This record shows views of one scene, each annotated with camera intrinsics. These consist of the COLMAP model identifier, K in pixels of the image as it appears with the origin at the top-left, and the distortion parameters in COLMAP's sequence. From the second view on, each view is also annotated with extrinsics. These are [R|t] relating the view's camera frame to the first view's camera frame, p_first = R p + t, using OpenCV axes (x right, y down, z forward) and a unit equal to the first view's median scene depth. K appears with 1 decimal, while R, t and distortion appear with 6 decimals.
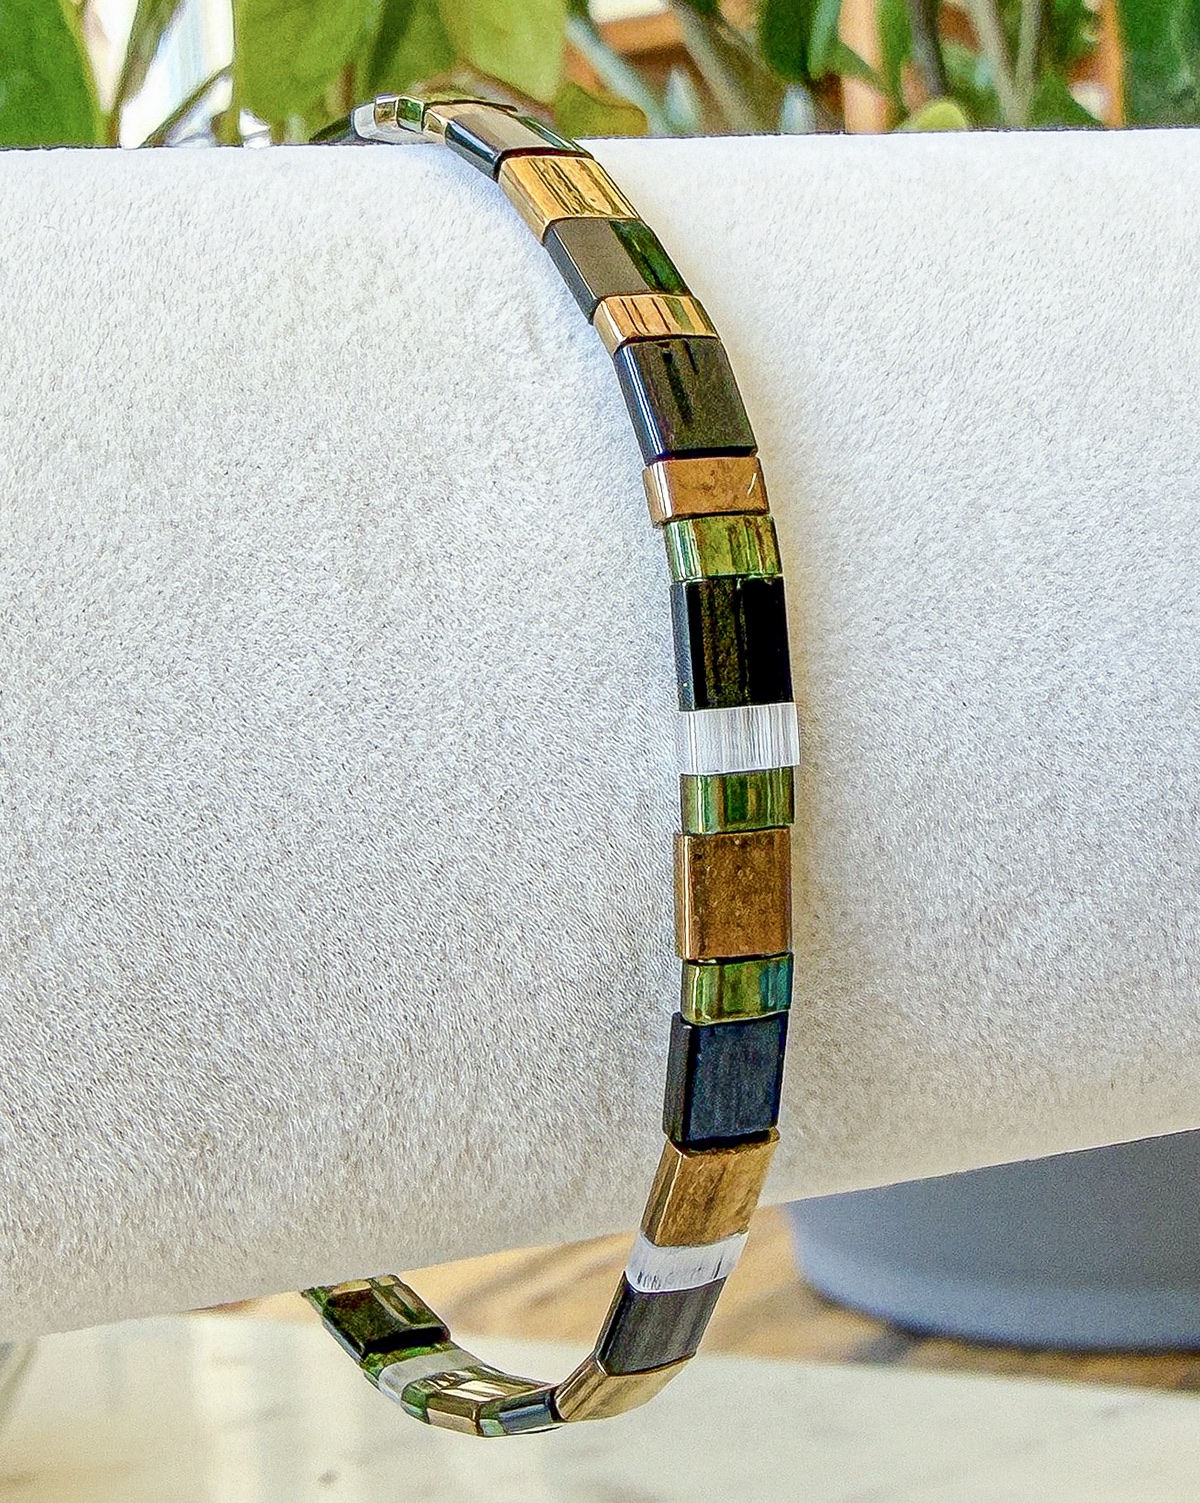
lens RADIAL K [[2544.7, 0, 513.0], [0, 2544.7, 679.2], [0, 0, 1]] dist [-0.012105, 0.075567]
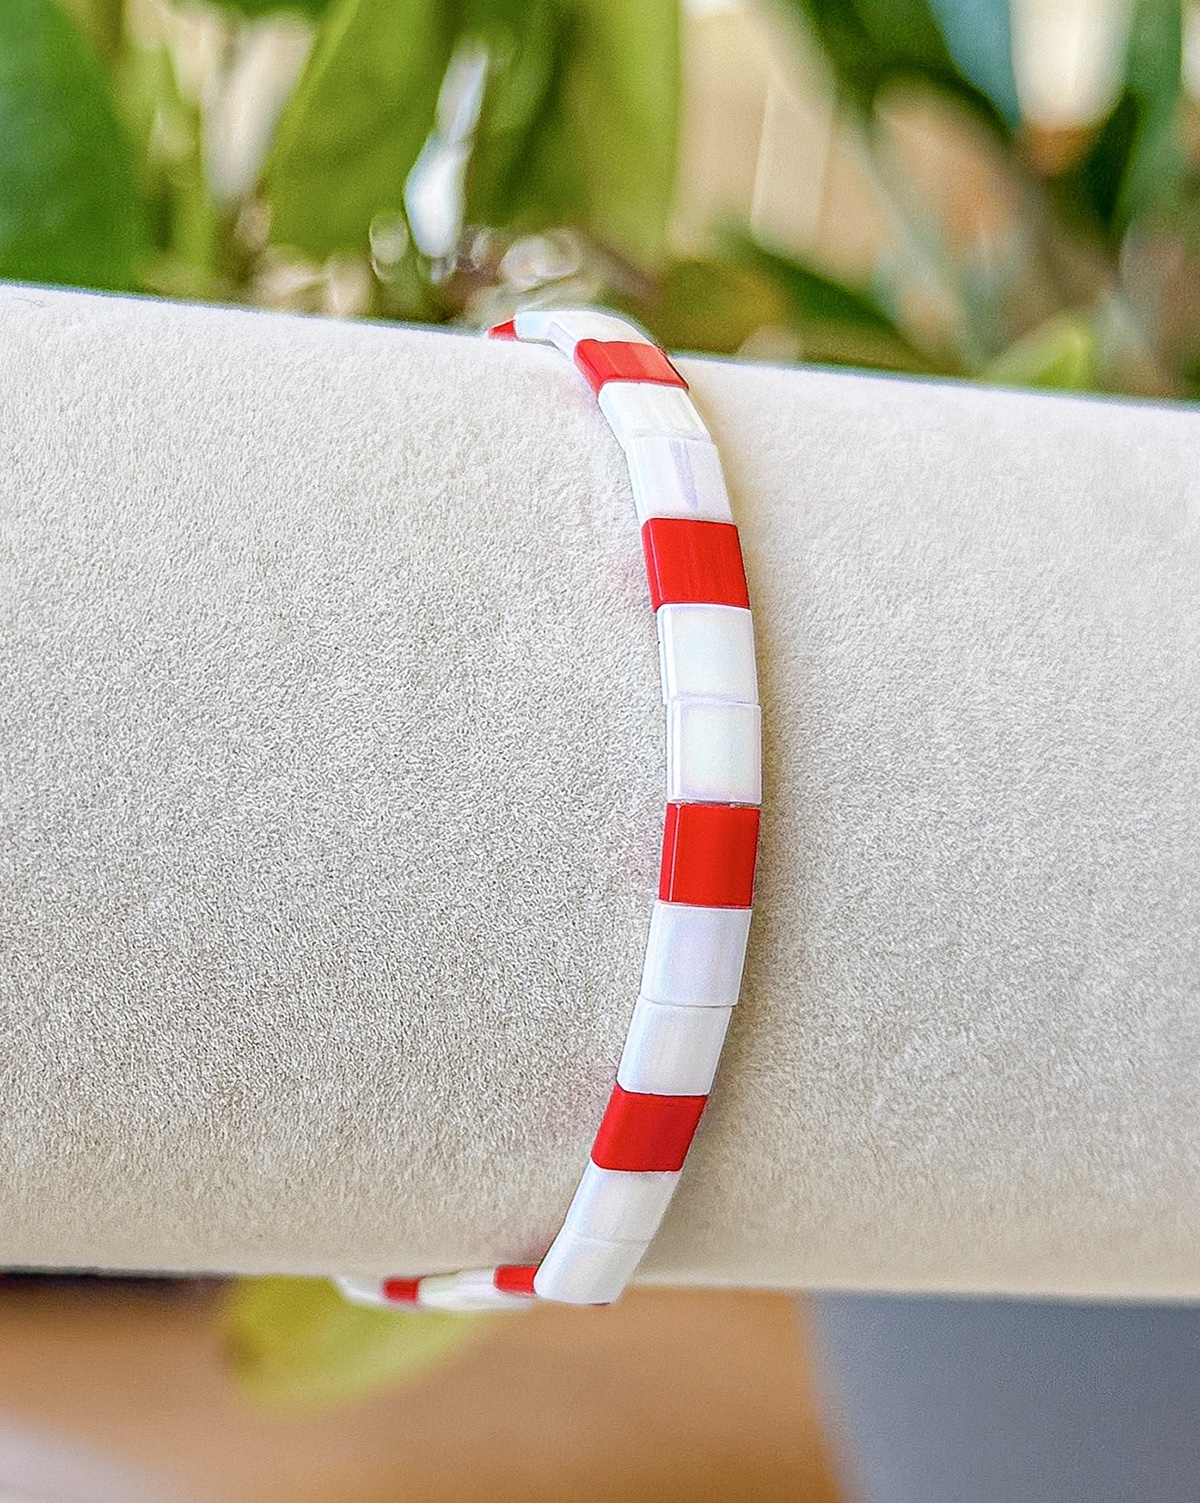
lens RADIAL K [[3345.7, 0, 513.2], [0, 3345.7, 856.5], [0, 0, 1]] dist [-0.078112, 3.781964]
pose [[0.987634, 0.147368, -0.053488, 0.091872], [-0.148731, 0.988623, -0.022433, 0.079899], [0.049574, 0.030111, 0.998316, -0.690054]]
